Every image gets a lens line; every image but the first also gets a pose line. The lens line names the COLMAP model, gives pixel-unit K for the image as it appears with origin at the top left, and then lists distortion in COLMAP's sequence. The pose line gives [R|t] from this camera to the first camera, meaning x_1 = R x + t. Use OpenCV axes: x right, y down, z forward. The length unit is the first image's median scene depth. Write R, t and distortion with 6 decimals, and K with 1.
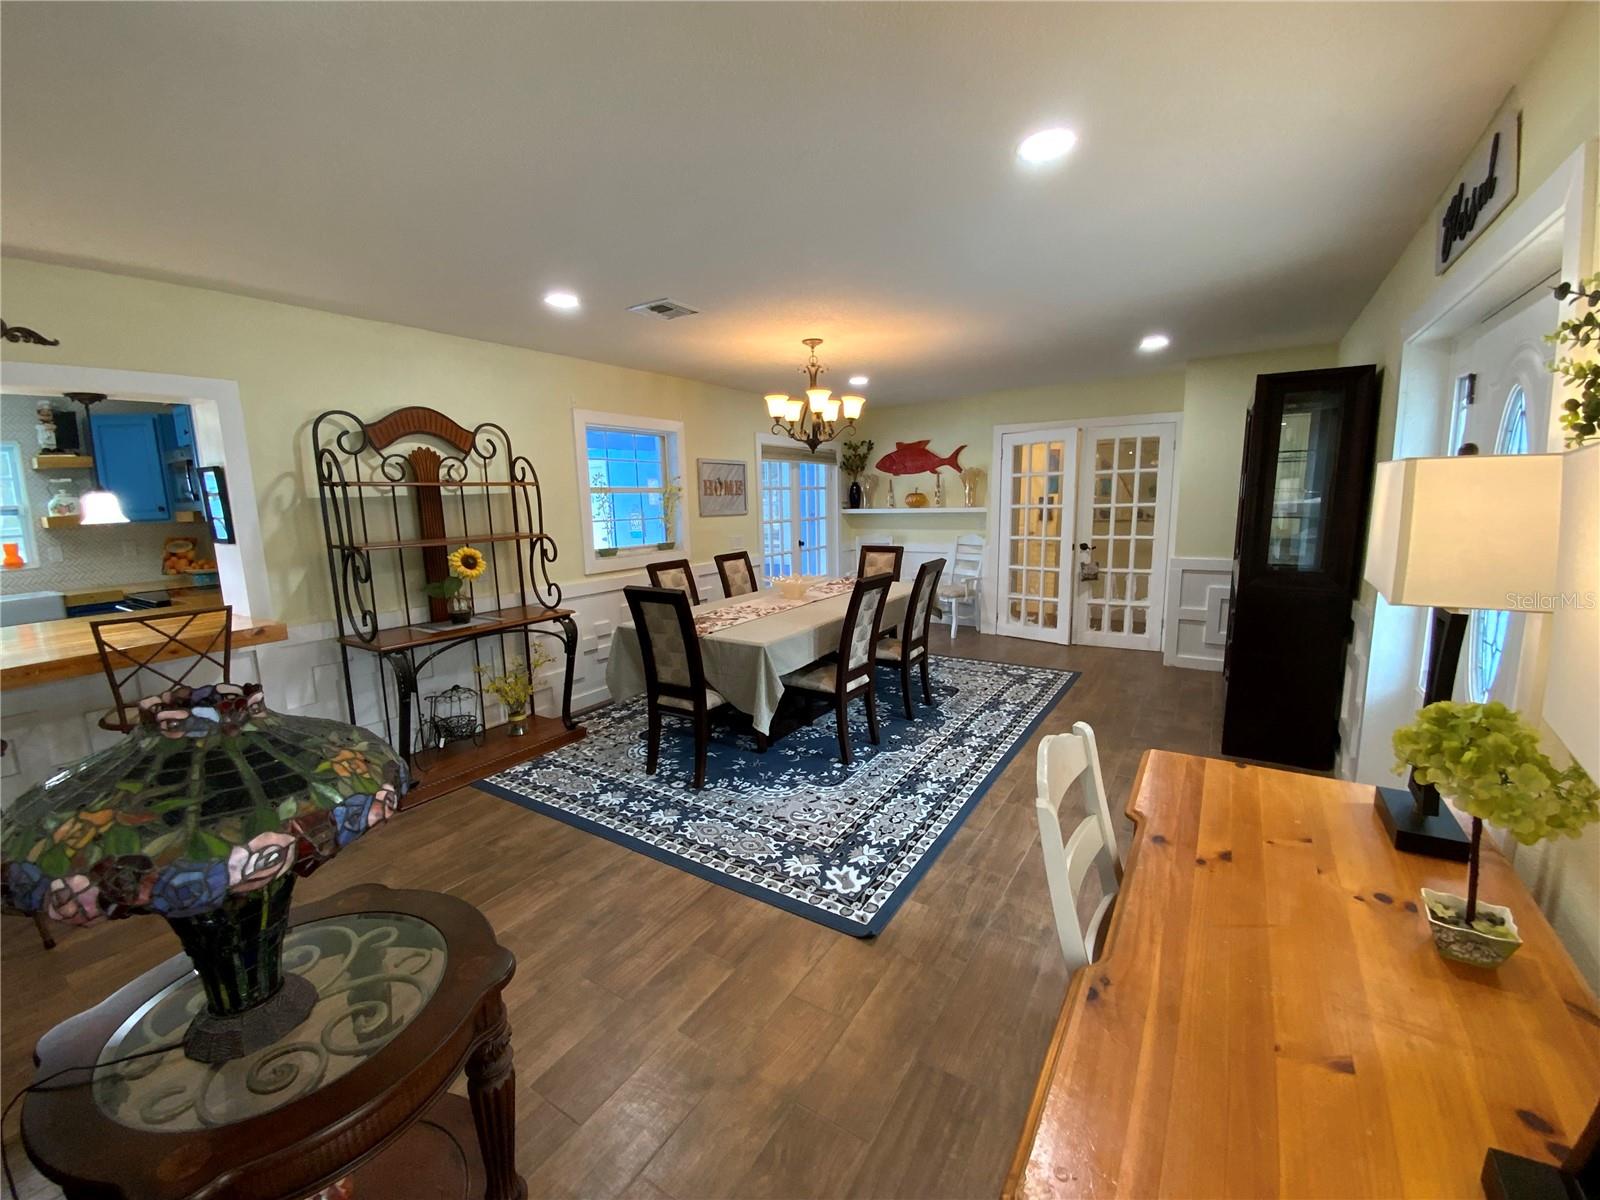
lens RADIAL K [[646.5, 0, 802.4], [0, 646.5, 597.1], [0, 0, 1]] dist [0.026701, -0.018723]
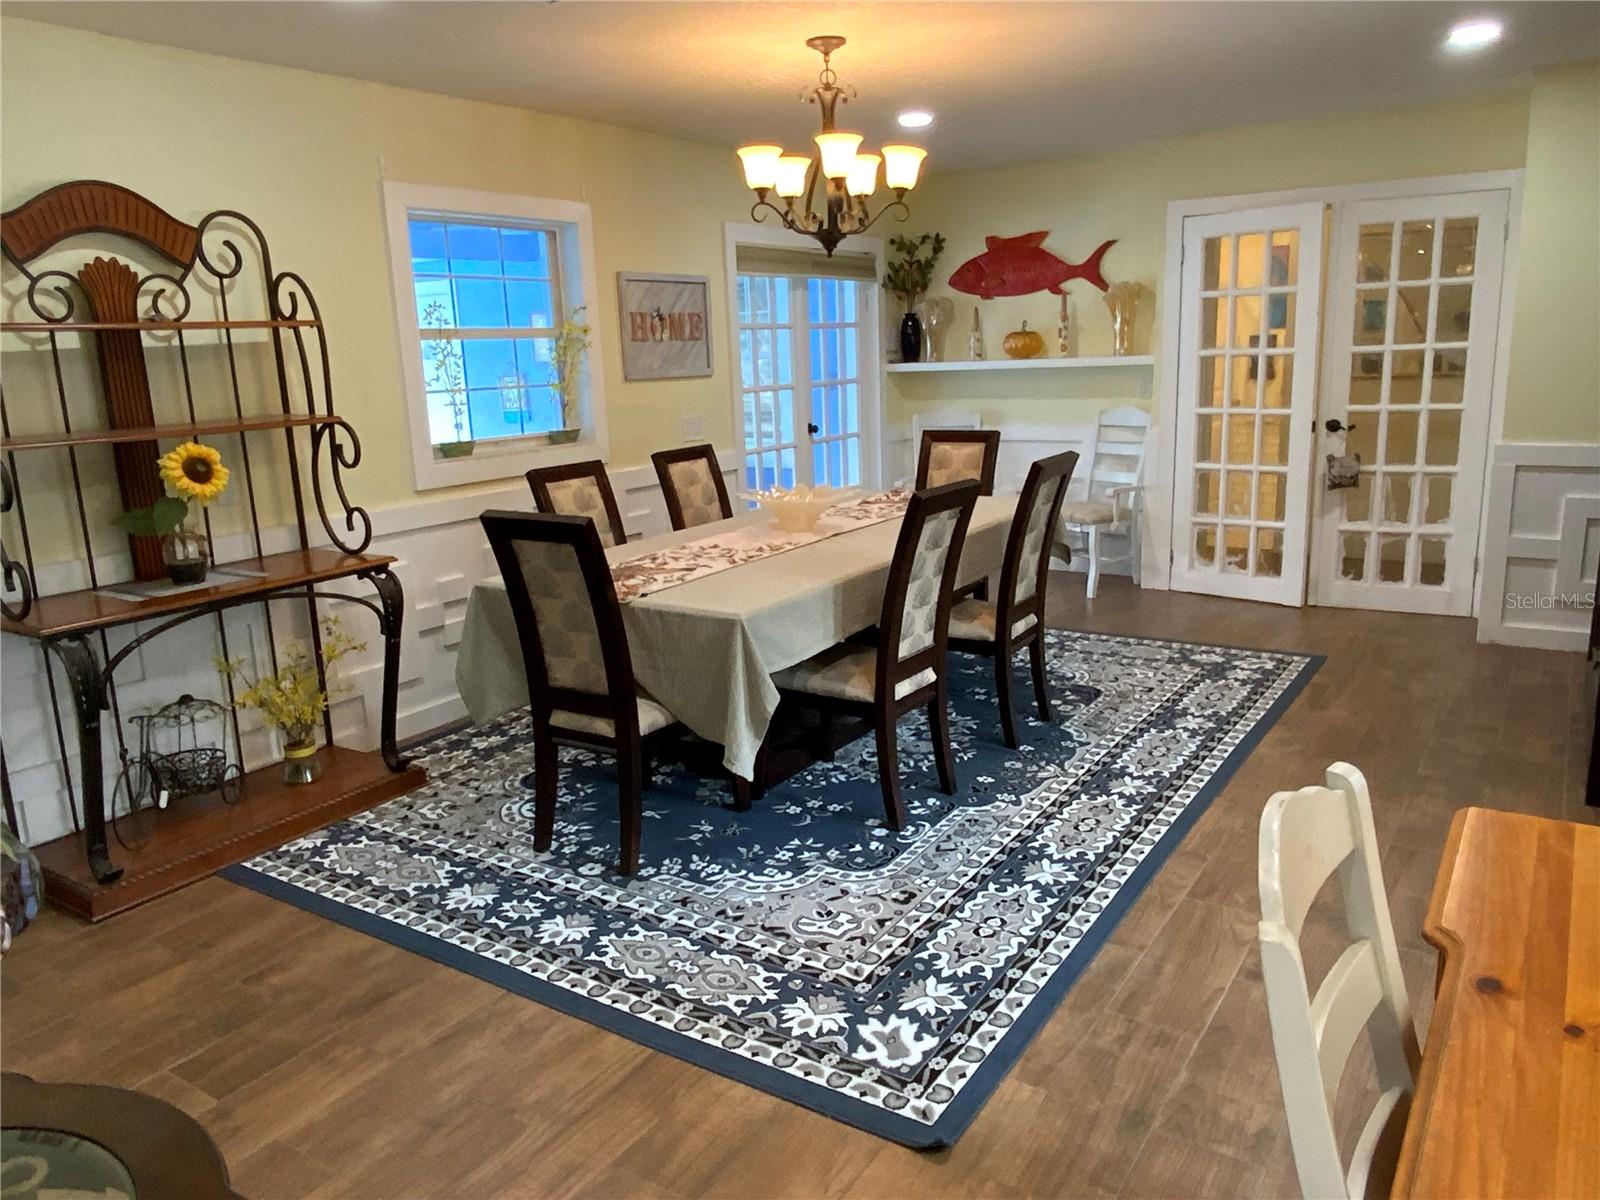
lens RADIAL K [[1148.2, 0, 800.9], [0, 1148.2, 603.3], [0, 0, 1]] dist [0.043107, -0.049740]
pose [[0.999763, -0.012642, -0.017716, 0.006617], [0.013799, 0.997669, 0.066830, -0.000625], [0.016830, -0.067058, 0.997607, 0.033250]]
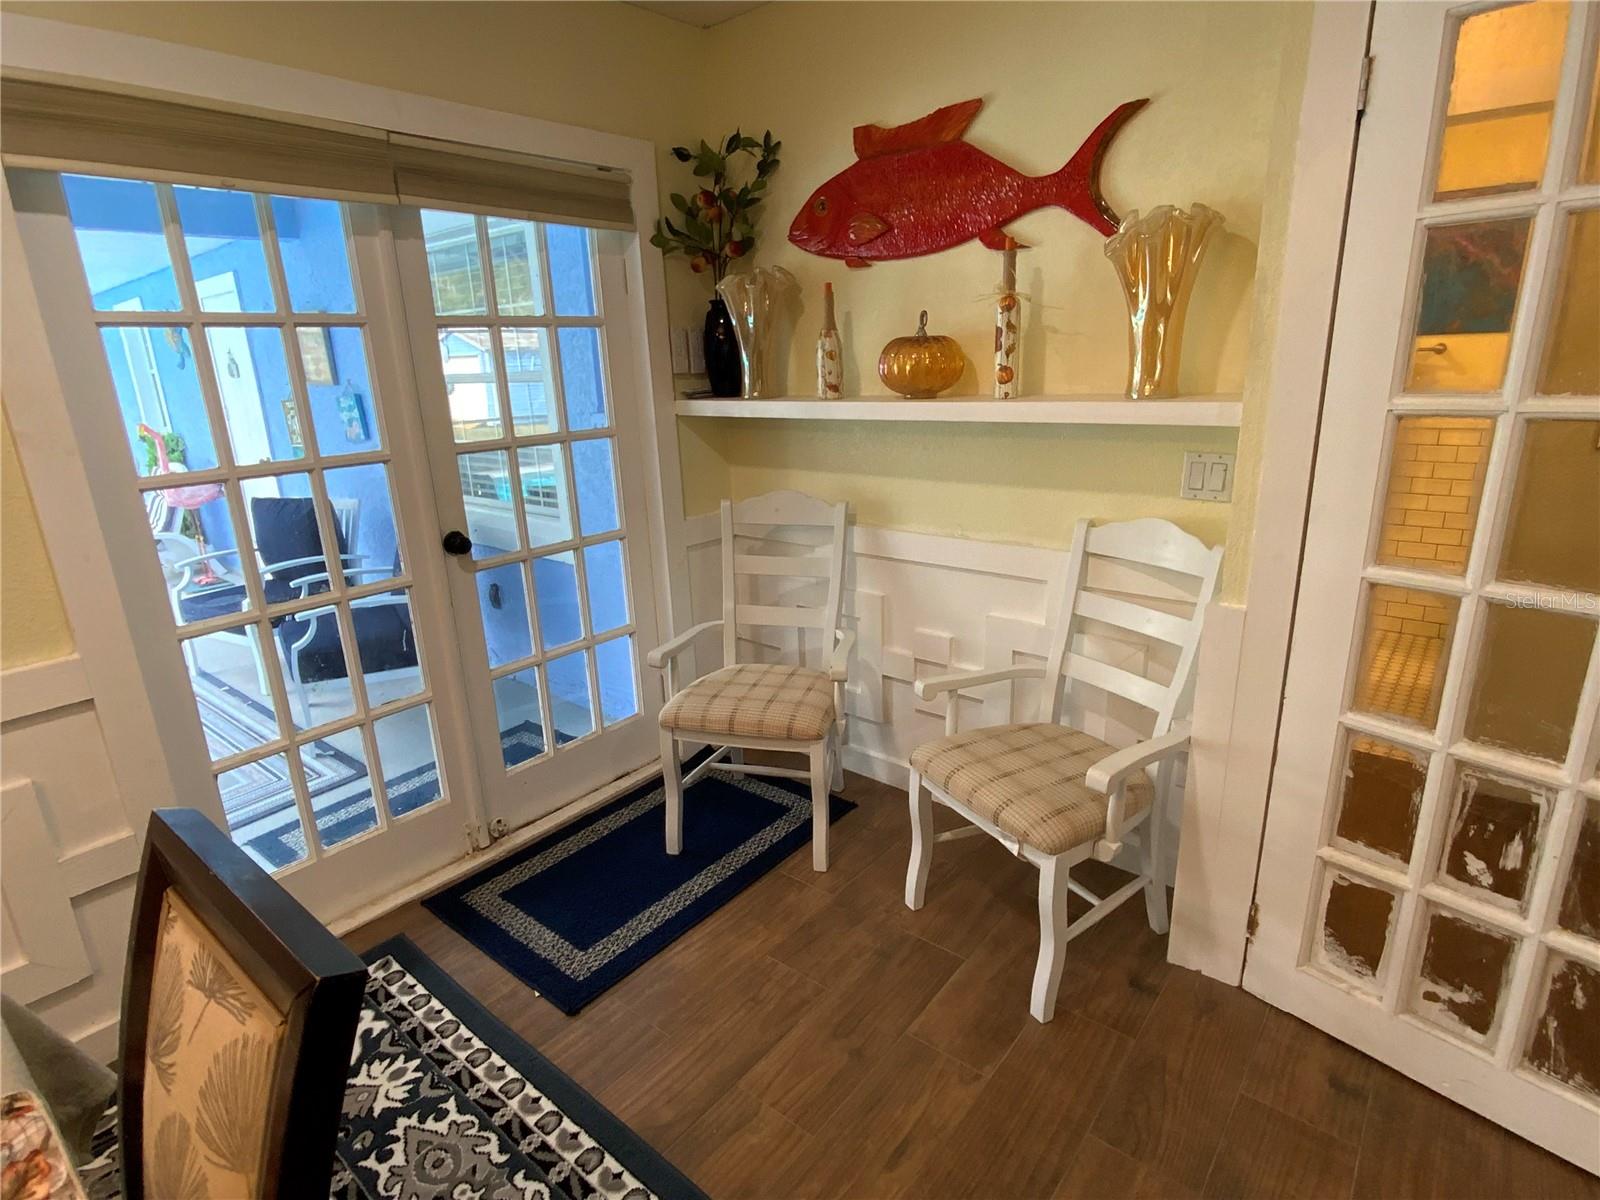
lens RADIAL K [[823.5, 0, 821.2], [0, 823.5, 598.3], [0, 0, 1]] dist [-0.000709, -0.000160]
pose [[0.995172, 0.017882, -0.096507, 0.309861], [-0.005222, 0.991518, 0.129865, -0.188351], [0.098011, -0.128734, 0.986824, 1.240155]]
